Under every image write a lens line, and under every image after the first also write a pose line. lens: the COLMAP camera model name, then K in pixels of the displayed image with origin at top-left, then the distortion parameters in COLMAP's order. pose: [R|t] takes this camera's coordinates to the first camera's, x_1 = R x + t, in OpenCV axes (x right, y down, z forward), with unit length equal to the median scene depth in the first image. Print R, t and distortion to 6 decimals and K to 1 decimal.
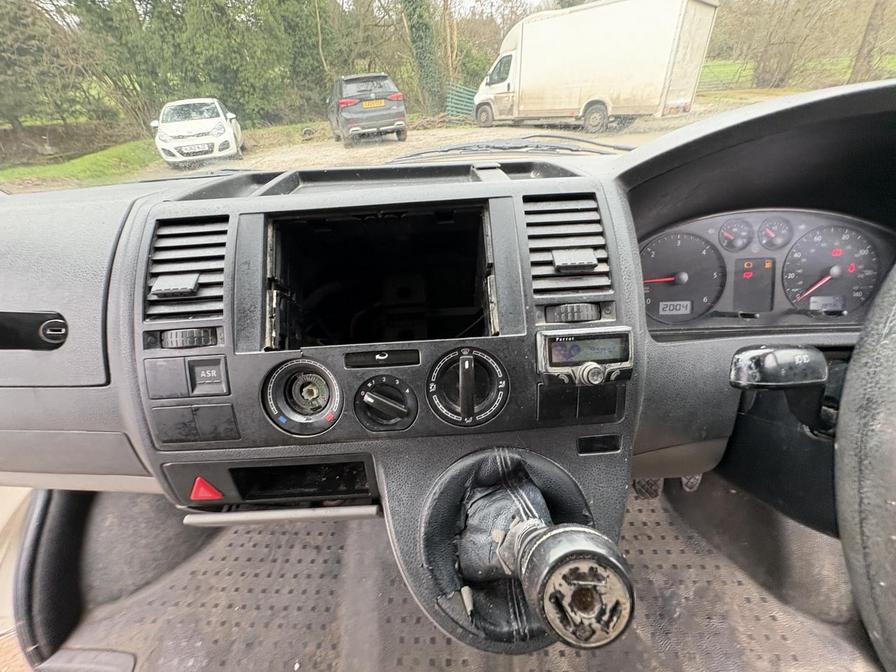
lens RADIAL K [[358.6, 0, 439.5], [0, 358.6, 328.6], [0, 0, 1]] dist [-0.002310, 0.000395]
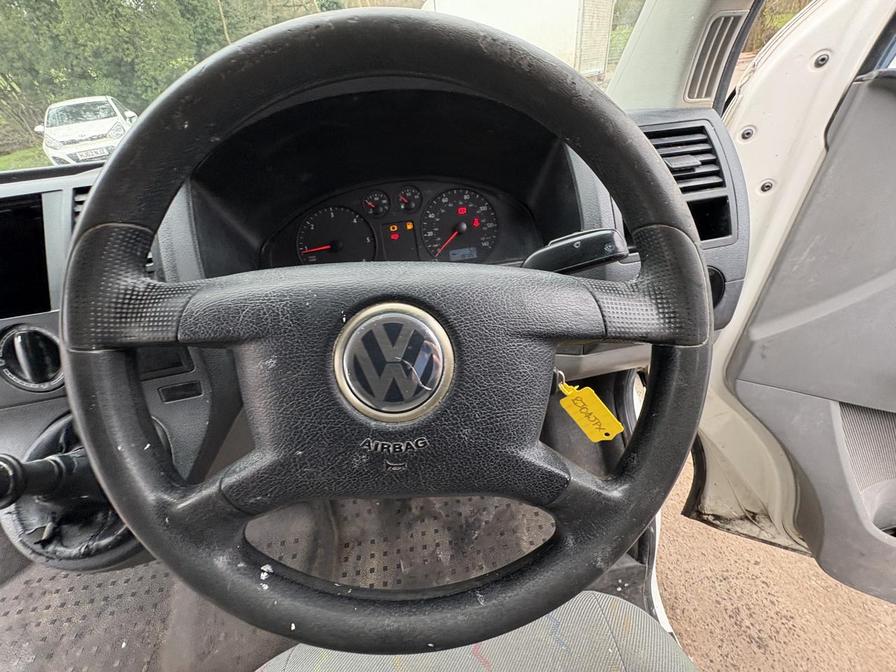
lens RADIAL K [[358.6, 0, 446.1], [0, 358.6, 330.1], [0, 0, 1]] dist [-0.002310, 0.000395]
pose [[0.987836, -0.121919, 0.096519, 0.066106], [0.117866, 0.991933, 0.046650, 0.008910], [-0.101428, -0.034706, 0.994237, -0.014771]]
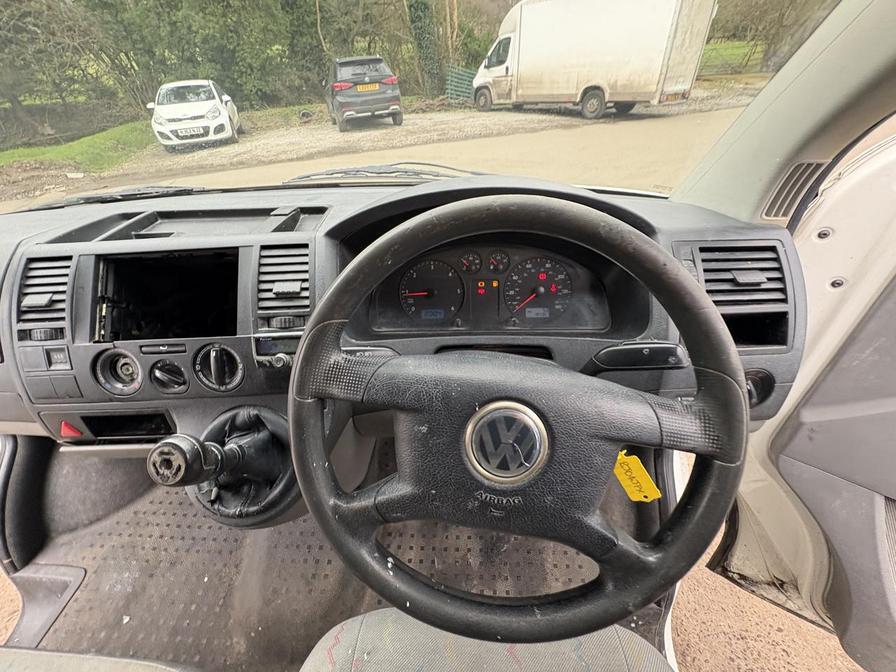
lens RADIAL K [[358.6, 0, 446.3], [0, 358.6, 330.9], [0, 0, 1]] dist [-0.002310, 0.000395]
pose [[0.999817, 0.016731, -0.009232, 0.055911], [-0.016241, 0.998576, 0.050817, -0.004996], [0.010069, -0.050658, 0.998665, -0.029410]]
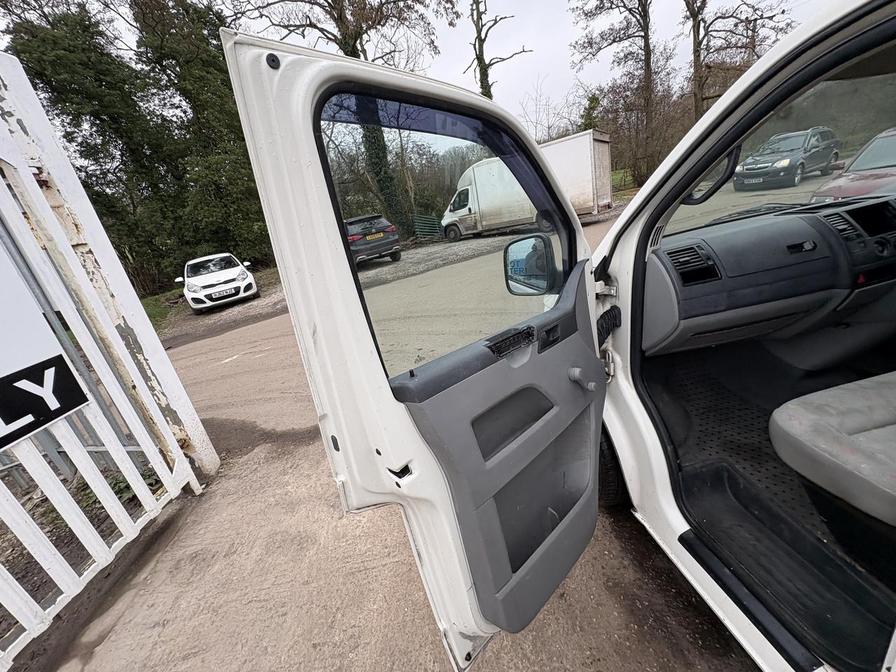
lens RADIAL K [[358.6, 0, 442.0], [0, 358.6, 336.4], [0, 0, 1]] dist [-0.002310, 0.000395]
pose [[0.971800, -0.181754, 0.150232, -0.207165], [0.215041, 0.944499, -0.248351, 0.042936], [-0.096756, 0.273654, 0.956949, -0.090459]]
